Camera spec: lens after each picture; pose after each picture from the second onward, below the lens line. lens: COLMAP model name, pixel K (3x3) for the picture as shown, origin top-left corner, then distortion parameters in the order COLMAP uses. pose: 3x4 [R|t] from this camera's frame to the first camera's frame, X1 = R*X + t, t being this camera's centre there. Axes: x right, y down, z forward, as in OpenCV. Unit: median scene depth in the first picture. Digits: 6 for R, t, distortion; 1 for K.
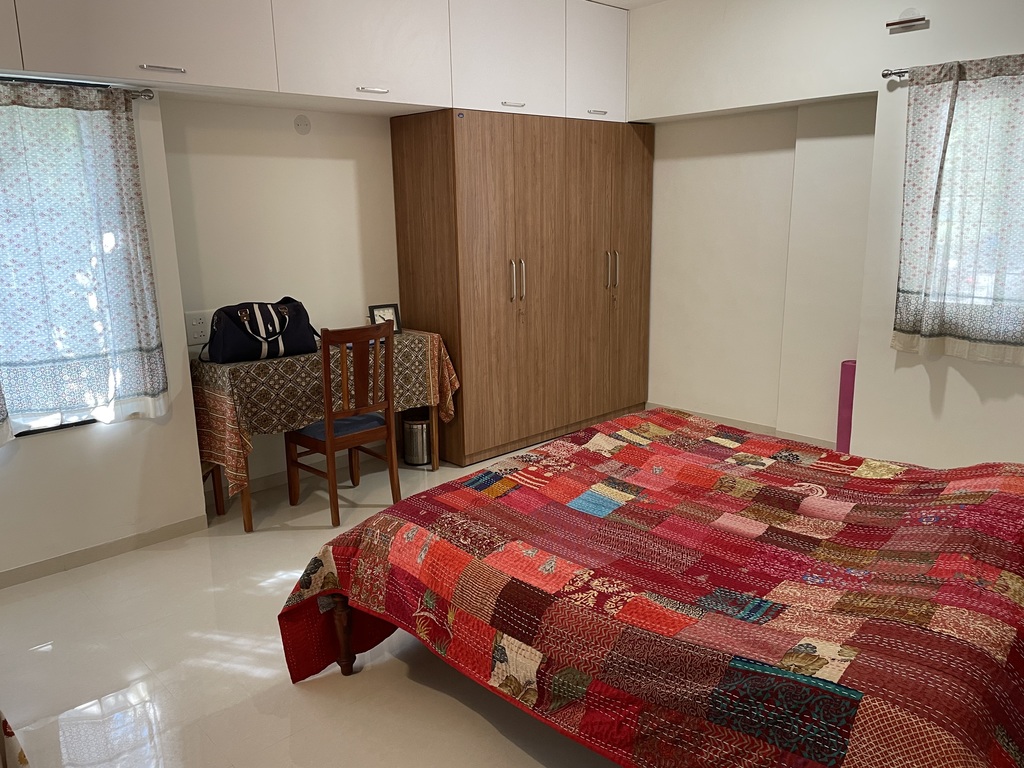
lens RADIAL K [[777.6, 0, 513.9], [0, 777.6, 375.3], [0, 0, 1]] dist [0.106659, -0.148466]
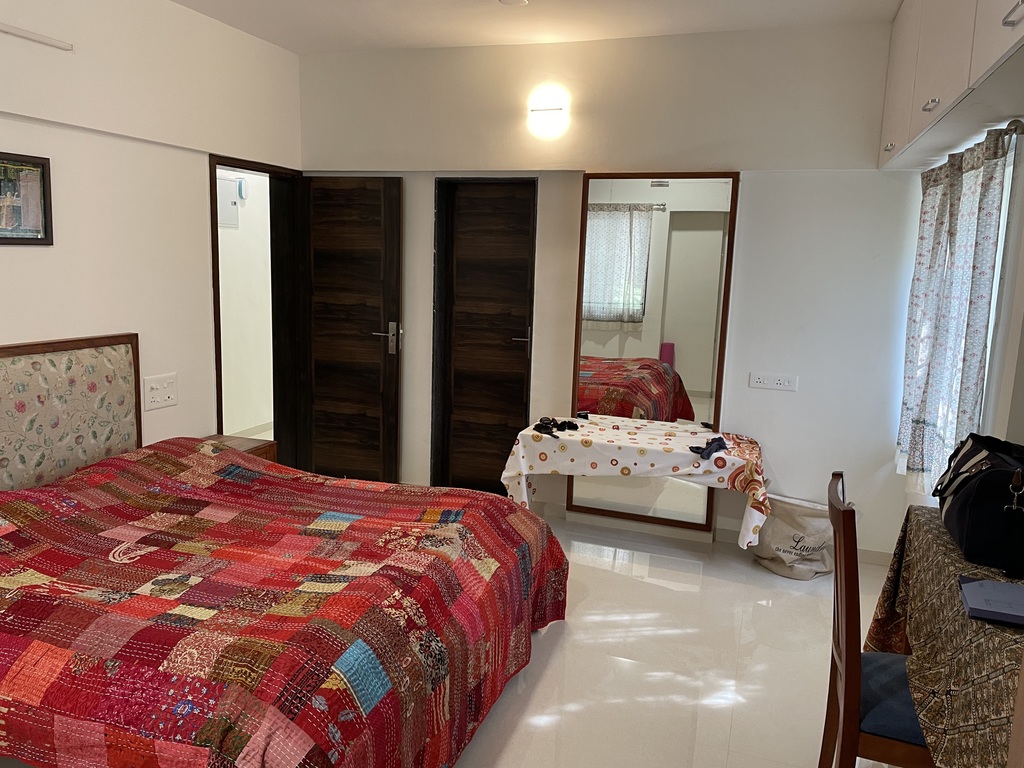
lens RADIAL K [[777.6, 0, 513.9], [0, 777.6, 375.3], [0, 0, 1]] dist [0.106659, -0.148466]
pose [[-0.889690, 0.060756, -0.452505, 0.349425], [-0.113064, 0.930916, 0.347291, -0.420154], [0.442344, 0.360143, -0.821358, 1.786362]]
